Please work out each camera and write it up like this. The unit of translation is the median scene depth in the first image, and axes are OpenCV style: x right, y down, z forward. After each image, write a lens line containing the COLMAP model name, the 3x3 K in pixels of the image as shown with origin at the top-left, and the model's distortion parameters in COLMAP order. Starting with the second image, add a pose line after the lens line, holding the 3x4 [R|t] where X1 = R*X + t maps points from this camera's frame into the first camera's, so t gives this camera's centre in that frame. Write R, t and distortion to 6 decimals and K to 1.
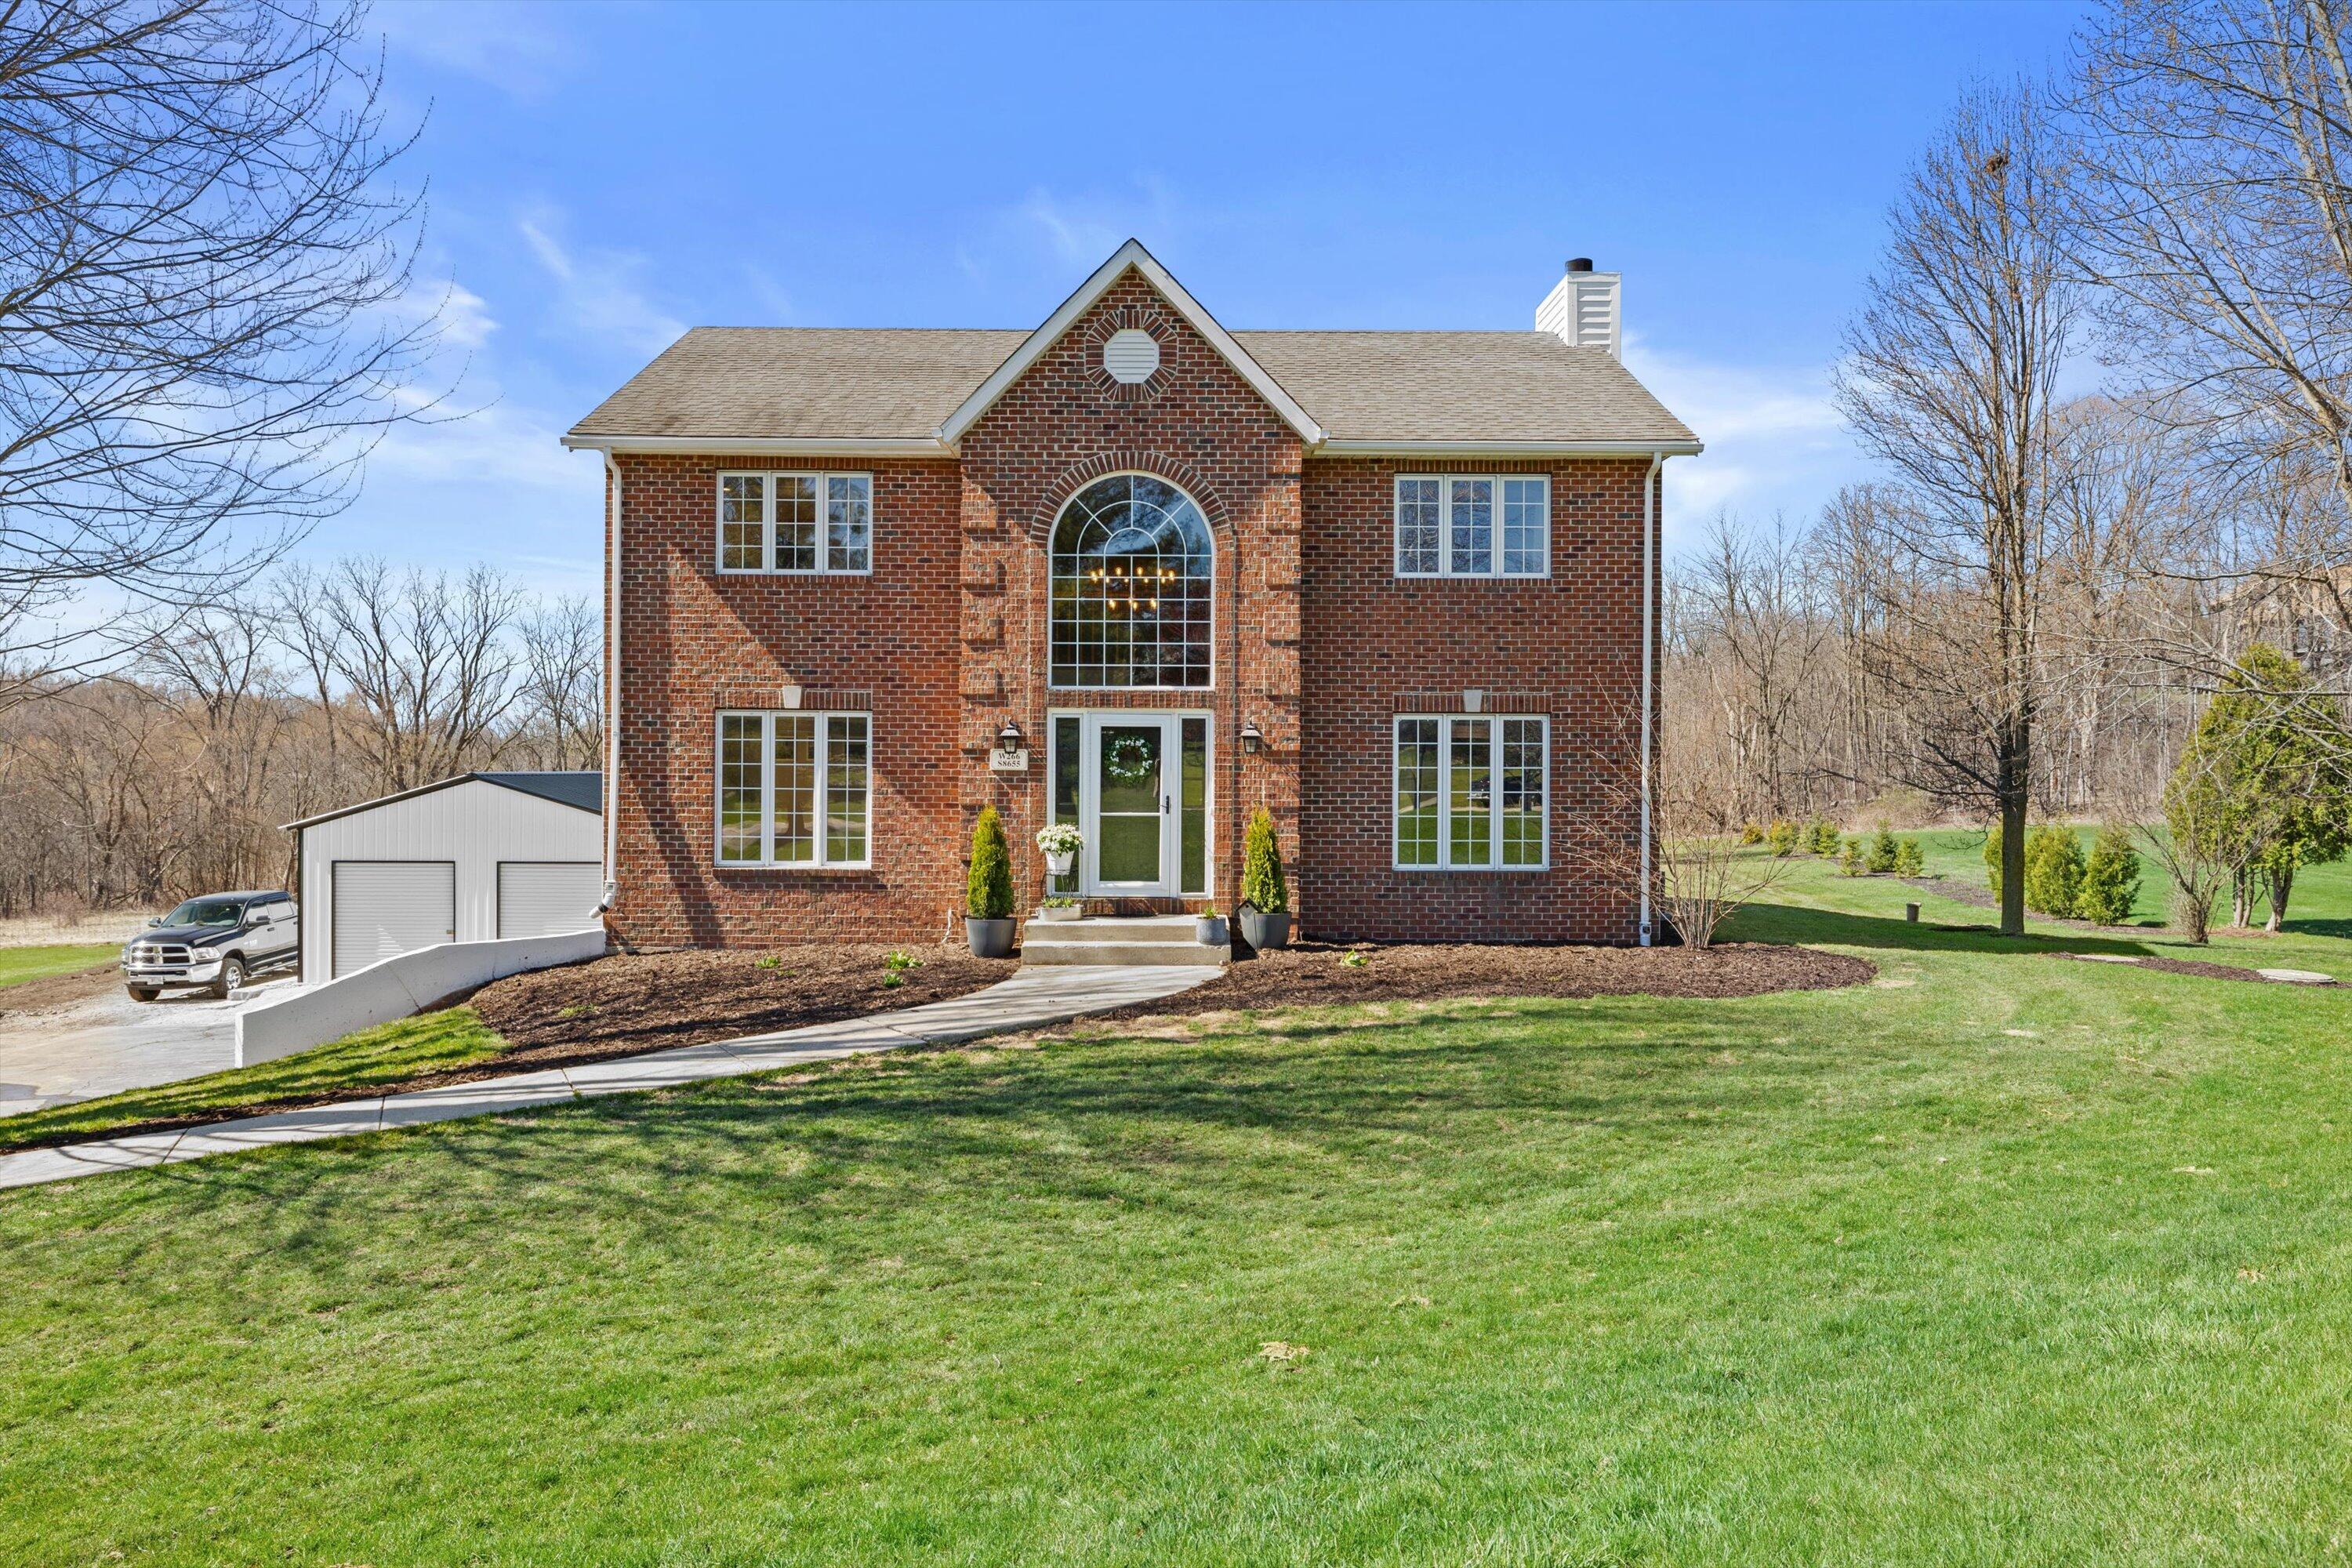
lens RADIAL K [[1629.3, 0, 1179.0], [0, 1629.3, 788.9], [0, 0, 1]] dist [0.000914, 0.000638]
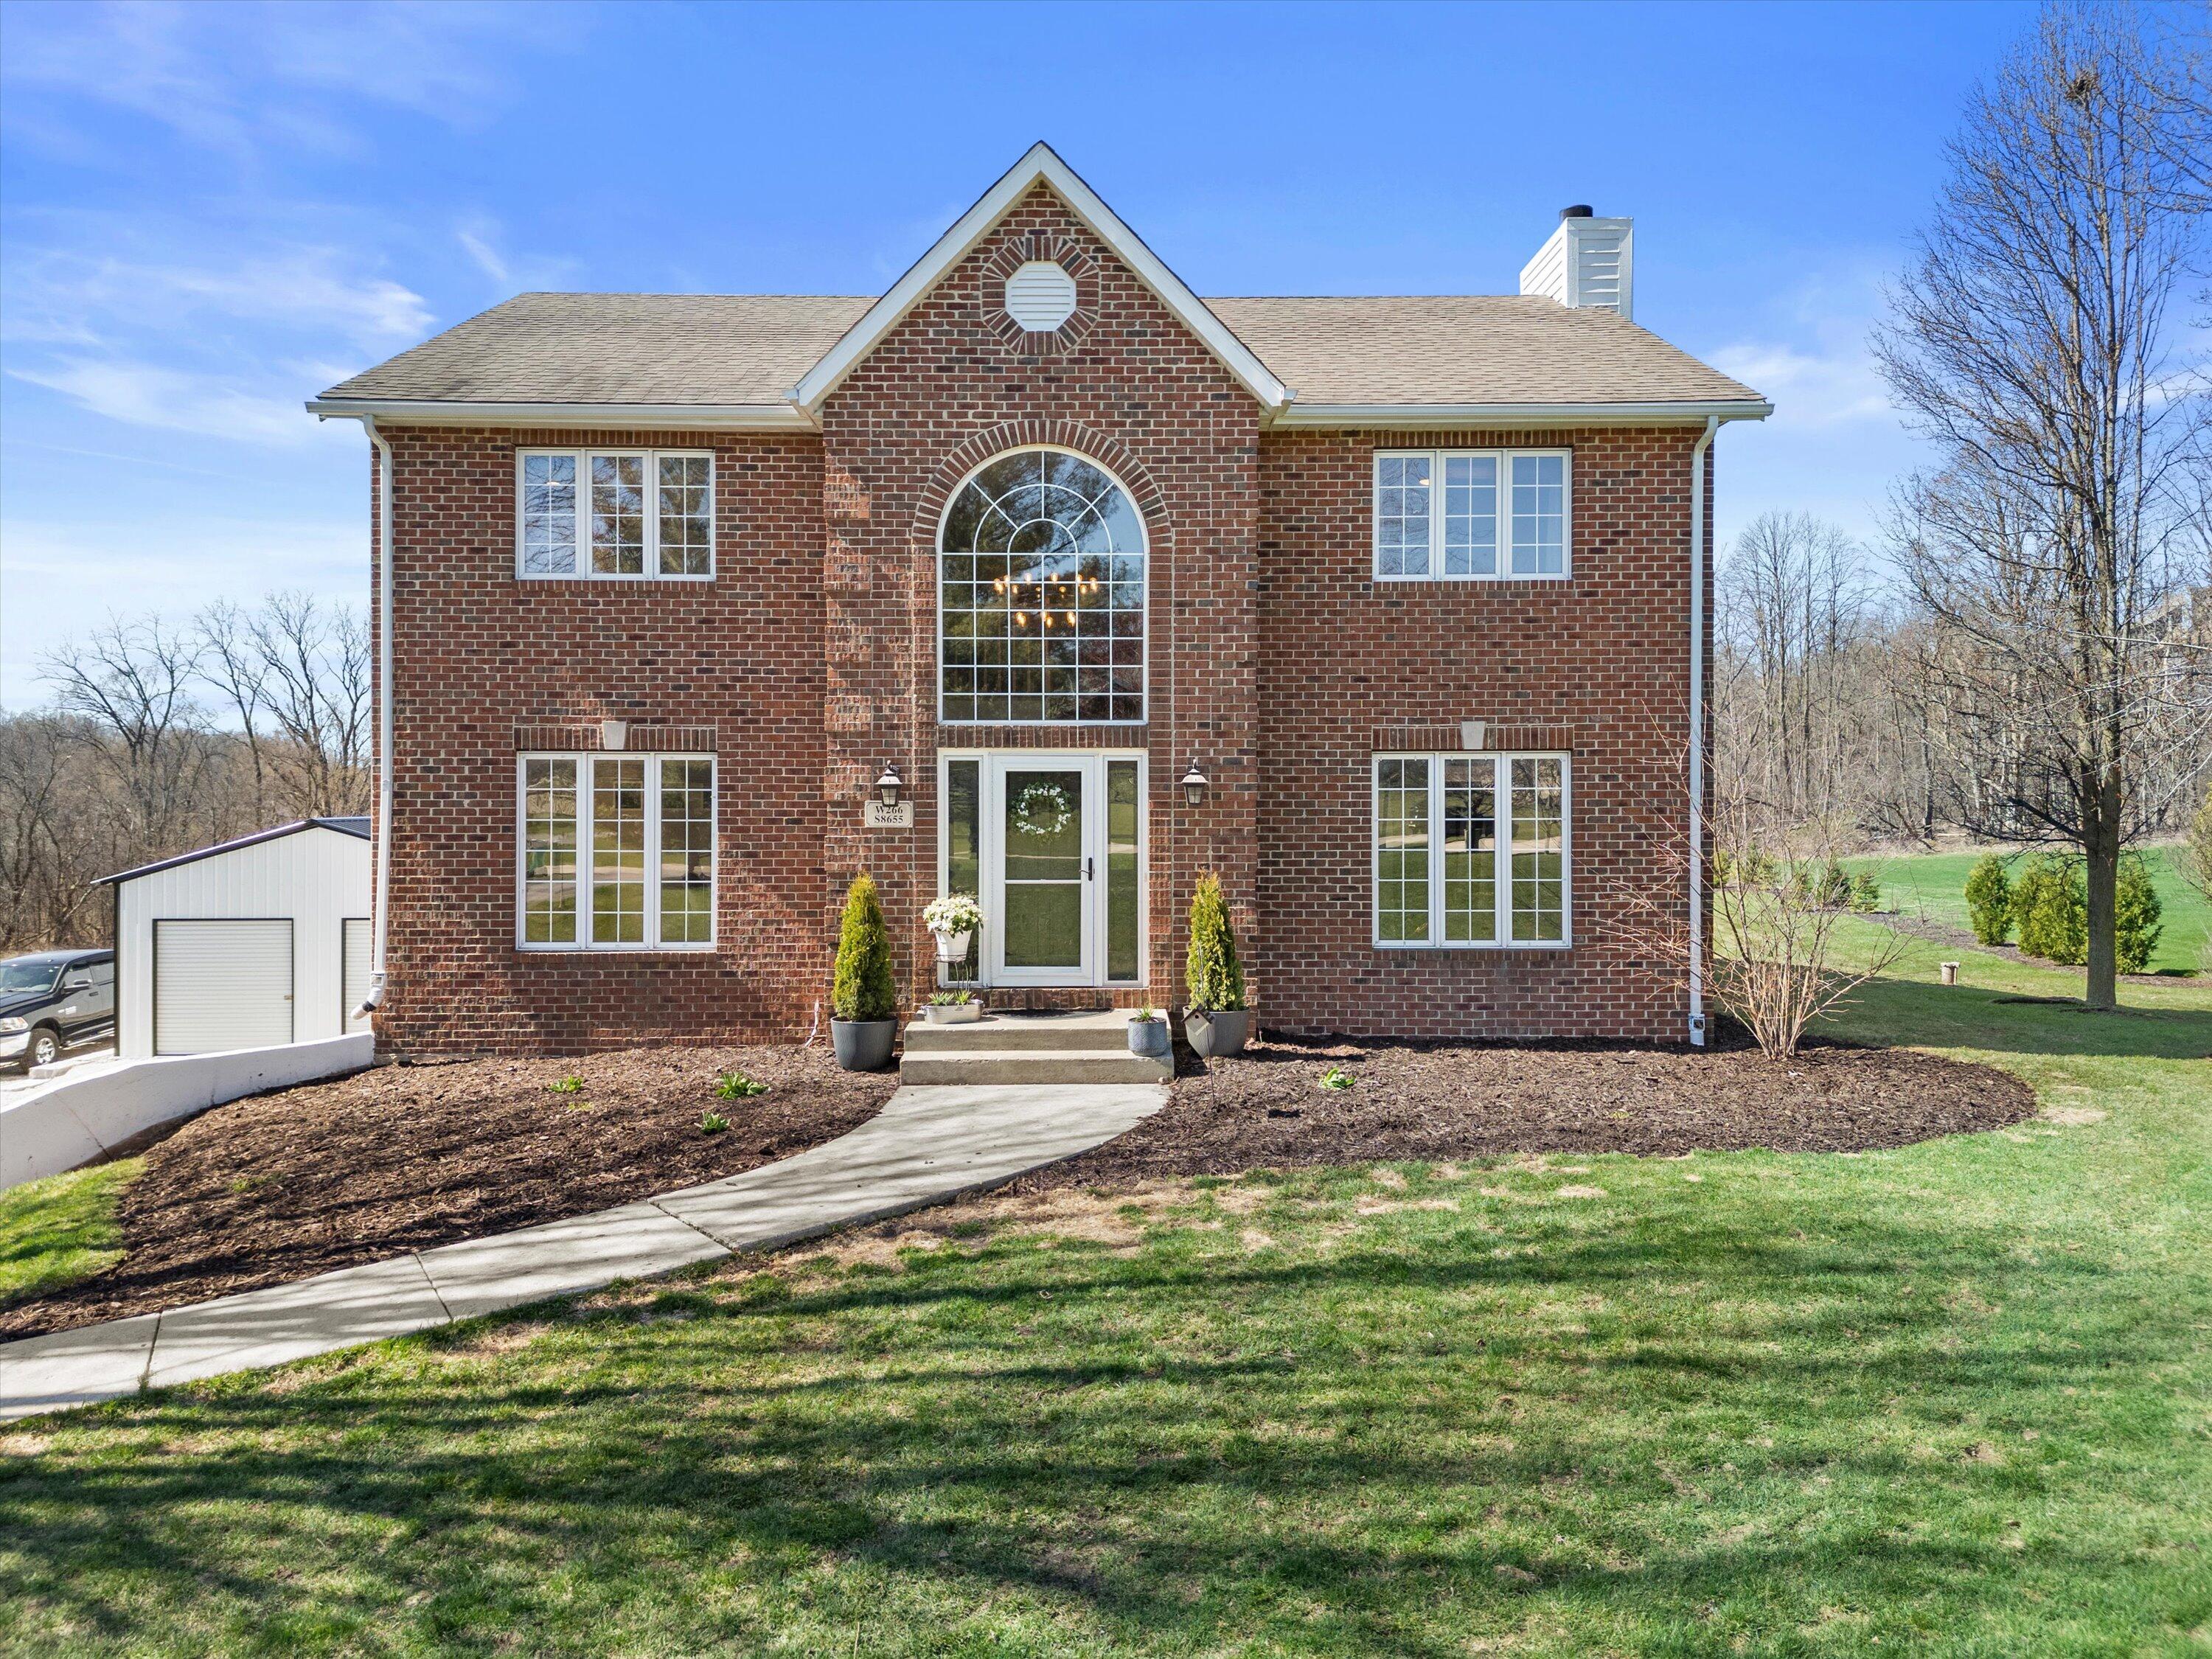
lens RADIAL K [[1555.1, 0, 1097.2], [0, 1555.1, 821.6], [0, 0, 1]] dist [0.116212, -0.156108]
pose [[0.999976, -0.005604, -0.004097, -0.000434], [0.005616, 0.999980, 0.002961, -0.015541], [0.004080, -0.002984, 0.999987, 0.239371]]
